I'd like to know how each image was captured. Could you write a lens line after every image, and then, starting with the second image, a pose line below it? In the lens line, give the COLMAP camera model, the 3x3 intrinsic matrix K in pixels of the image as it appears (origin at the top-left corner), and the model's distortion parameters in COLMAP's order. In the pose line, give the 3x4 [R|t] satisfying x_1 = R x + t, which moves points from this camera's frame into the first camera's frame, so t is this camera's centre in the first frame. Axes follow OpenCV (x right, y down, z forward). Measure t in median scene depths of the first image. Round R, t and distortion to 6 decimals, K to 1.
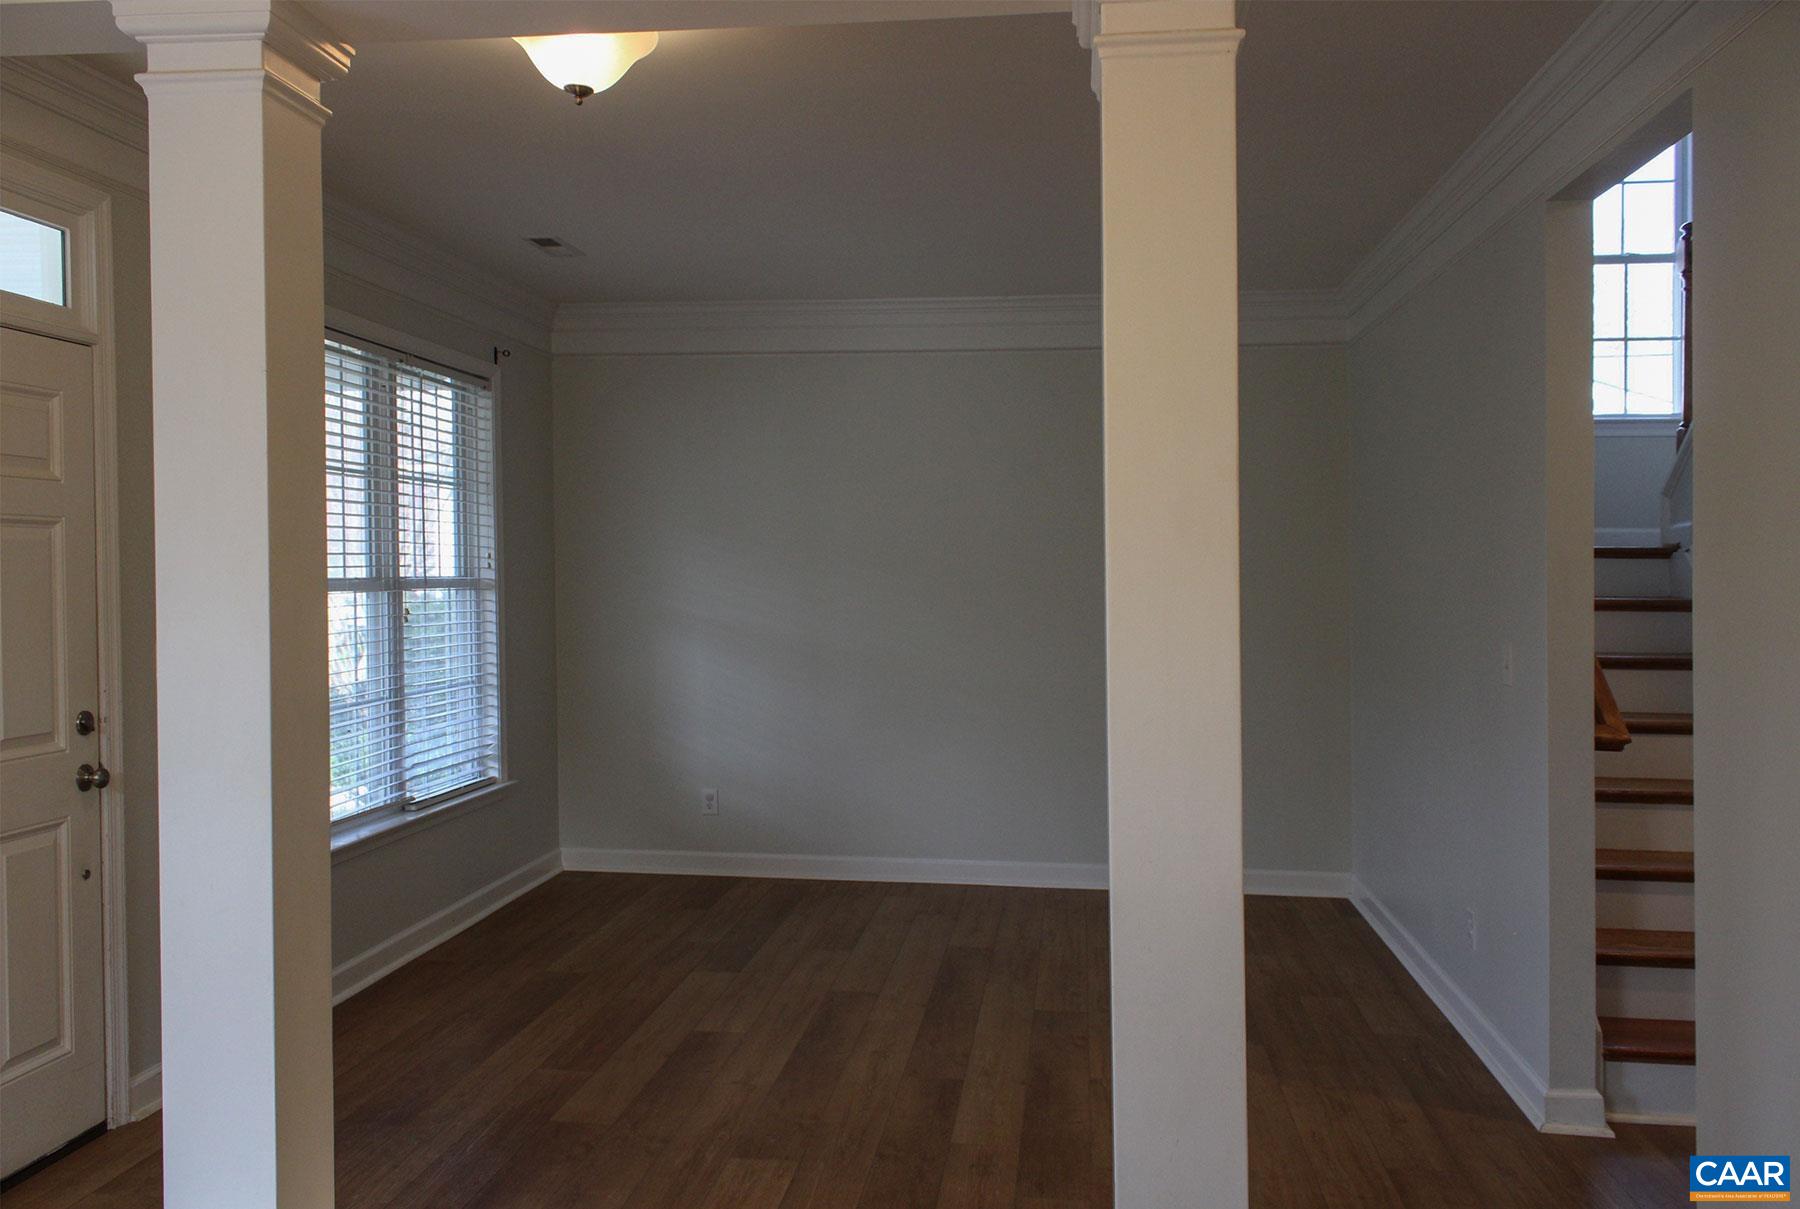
lens RADIAL K [[1463.5, 0, 895.4], [0, 1463.5, 561.0], [0, 0, 1]] dist [0.107902, -0.121650]
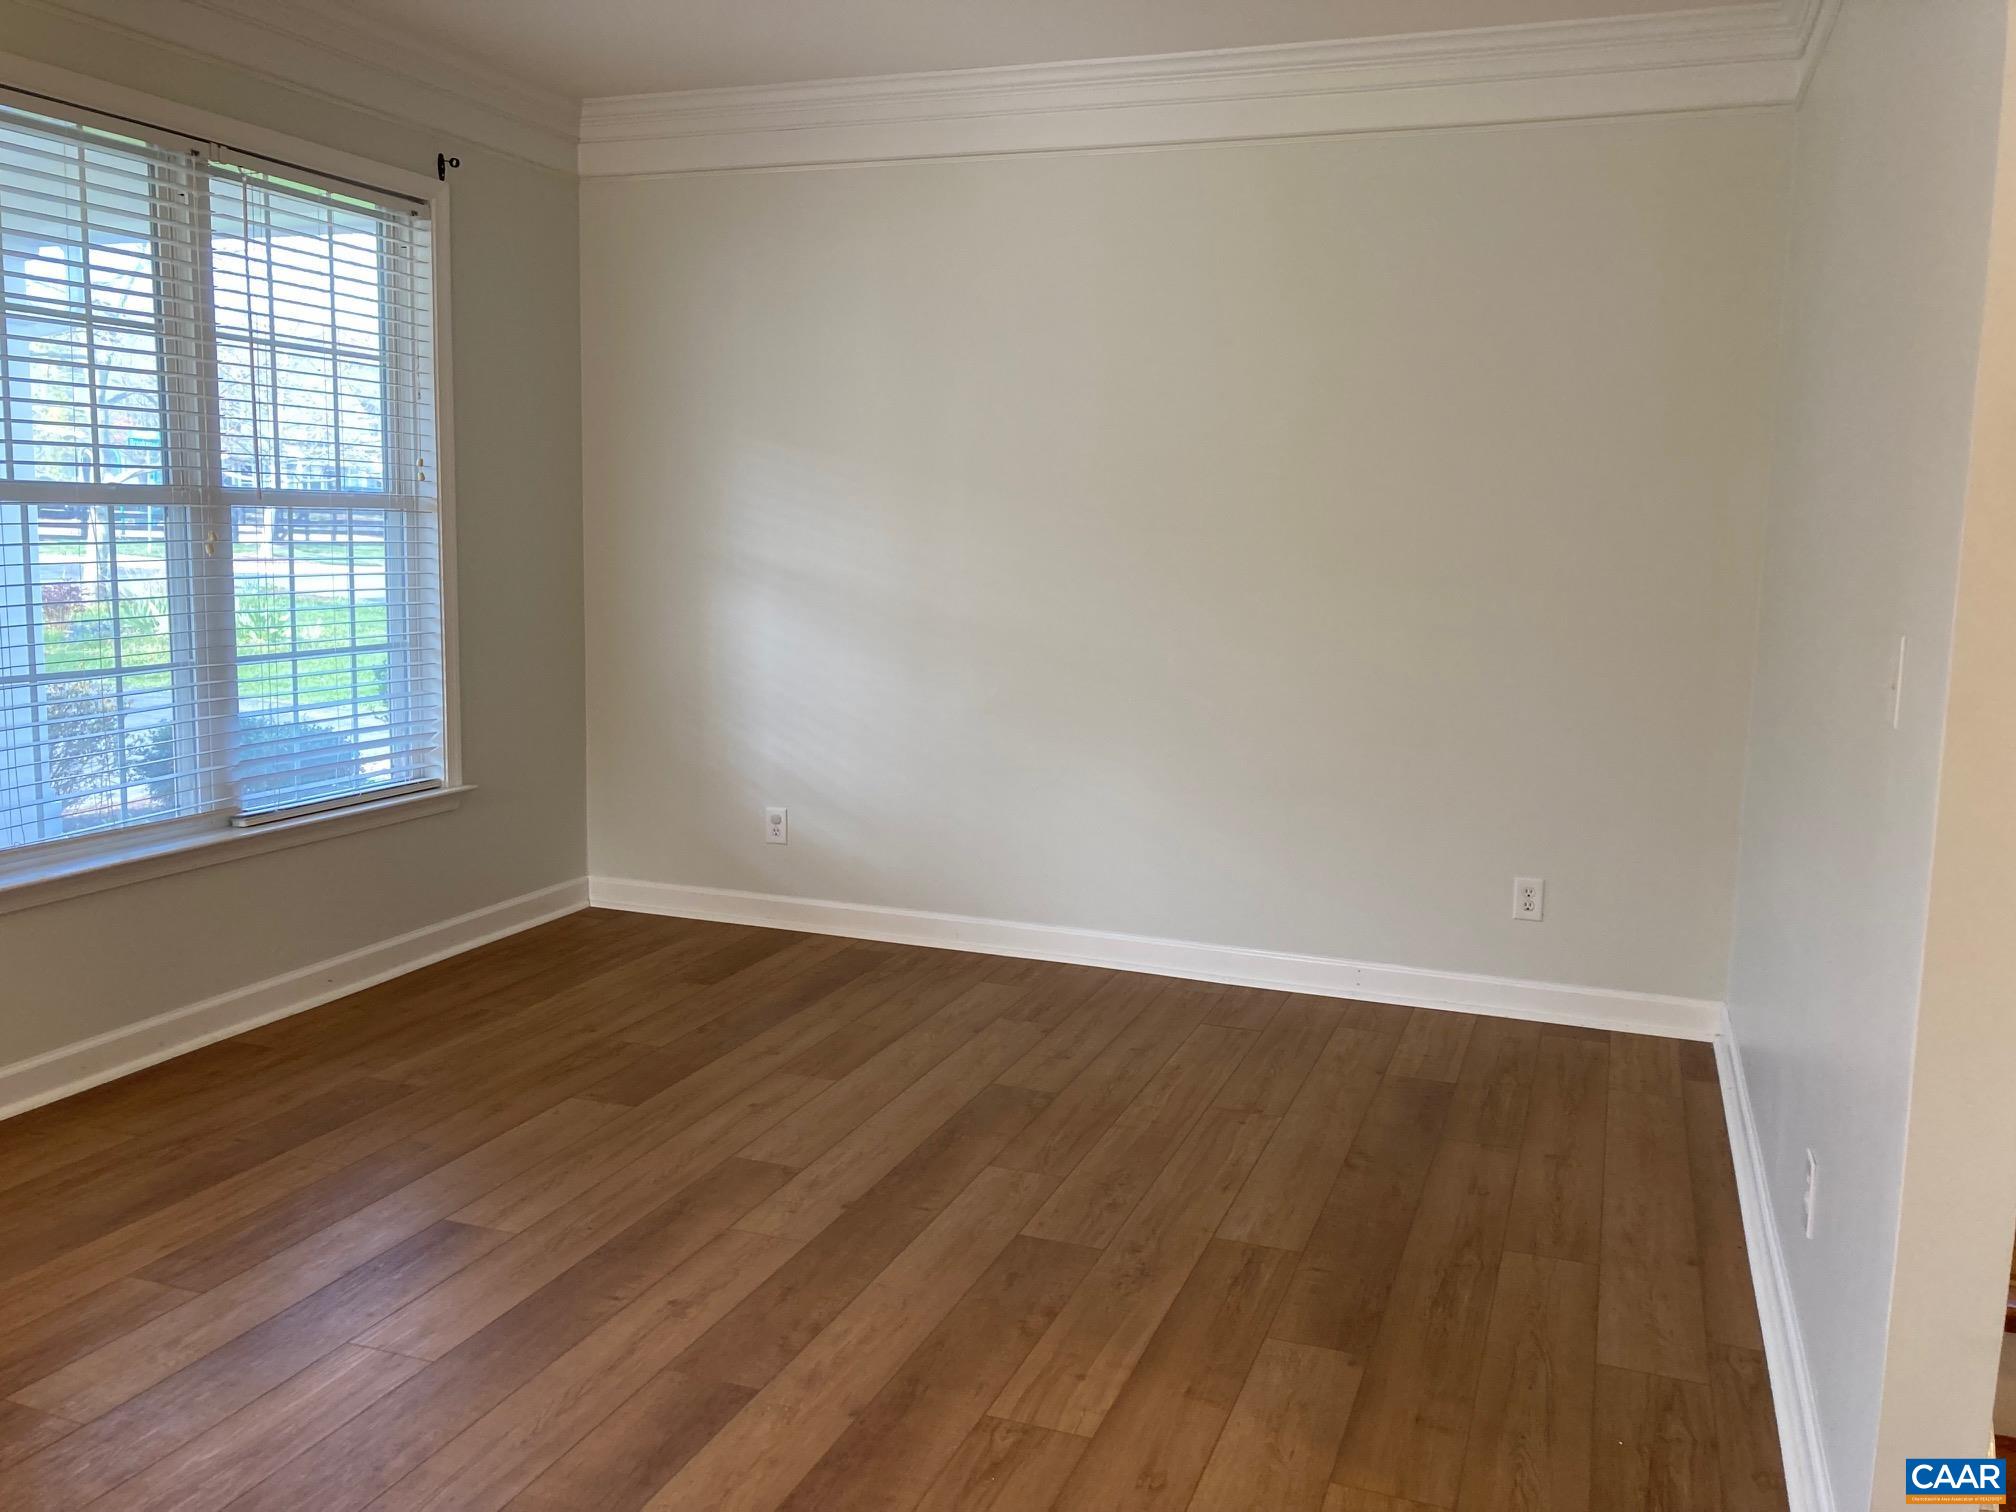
lens RADIAL K [[1661.5, 0, 1011.6], [0, 1661.5, 721.3], [0, 0, 1]] dist [0.023946, -0.004827]
pose [[0.974612, 0.036666, -0.220878, 0.175386], [-0.009456, 0.992360, 0.123010, 0.018355], [0.223701, -0.117798, 0.967513, 0.300179]]
